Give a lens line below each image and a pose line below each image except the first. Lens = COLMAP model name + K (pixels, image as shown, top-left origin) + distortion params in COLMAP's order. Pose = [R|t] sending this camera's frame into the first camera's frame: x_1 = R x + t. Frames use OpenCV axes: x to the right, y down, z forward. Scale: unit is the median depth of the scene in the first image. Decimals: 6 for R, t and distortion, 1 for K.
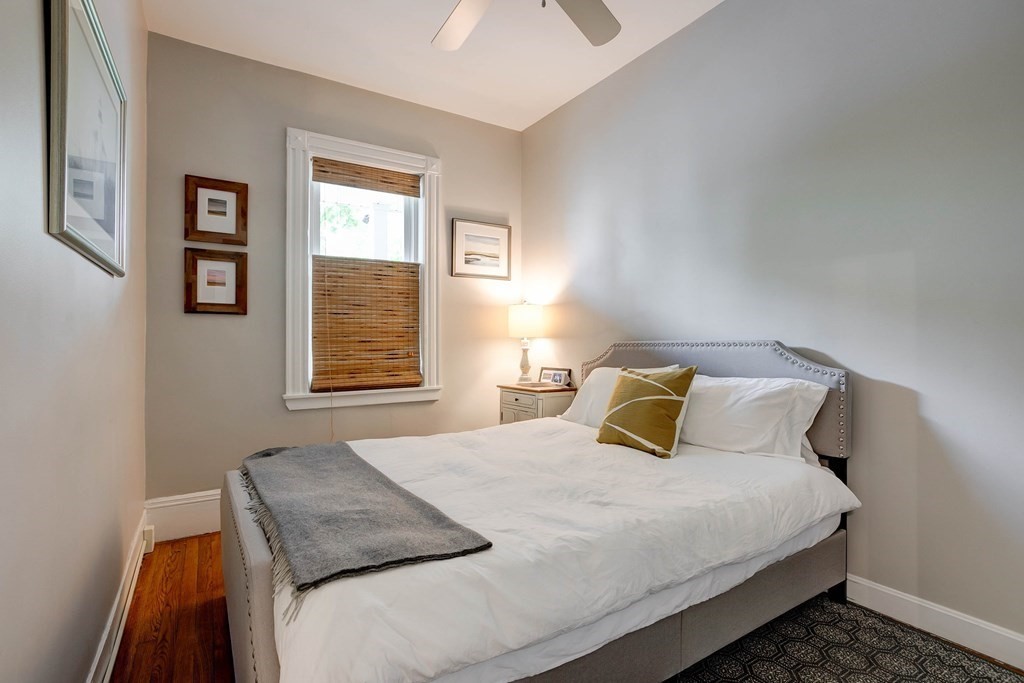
lens RADIAL K [[448.7, 0, 512.0], [0, 448.7, 341.5], [0, 0, 1]] dist [-0.052409, 0.024510]
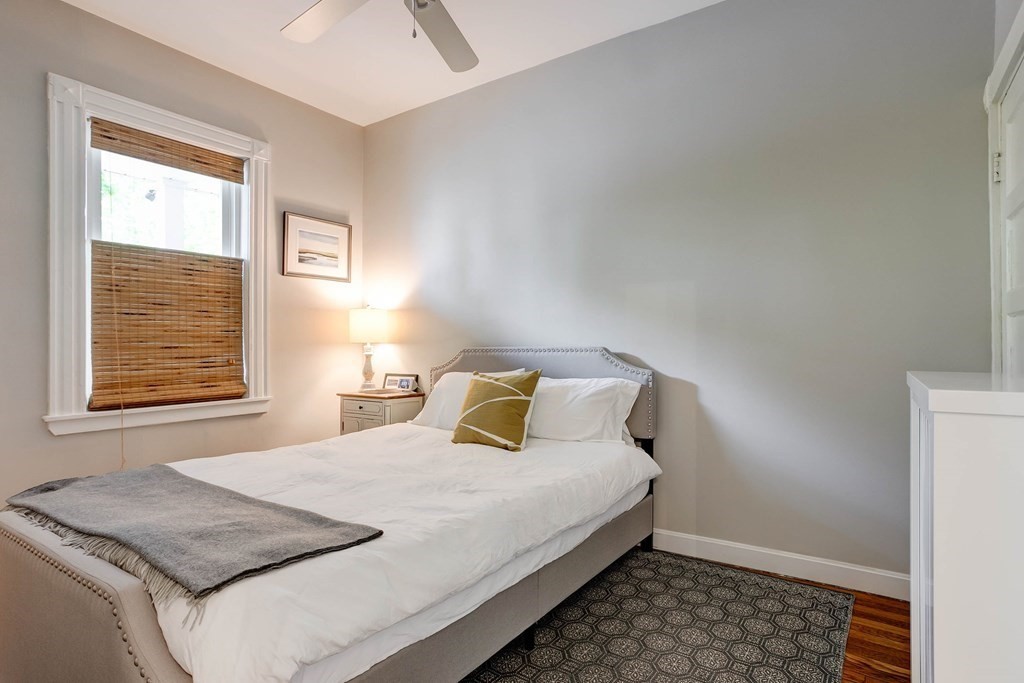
lens RADIAL K [[508.4, 0, 490.9], [0, 508.4, 350.6], [0, 0, 1]] dist [-0.060894, 0.039875]
pose [[0.943207, -0.006439, 0.332143, -0.108590], [0.002150, 0.999910, 0.013278, -0.008338], [-0.332199, -0.011809, 0.943136, -0.146023]]
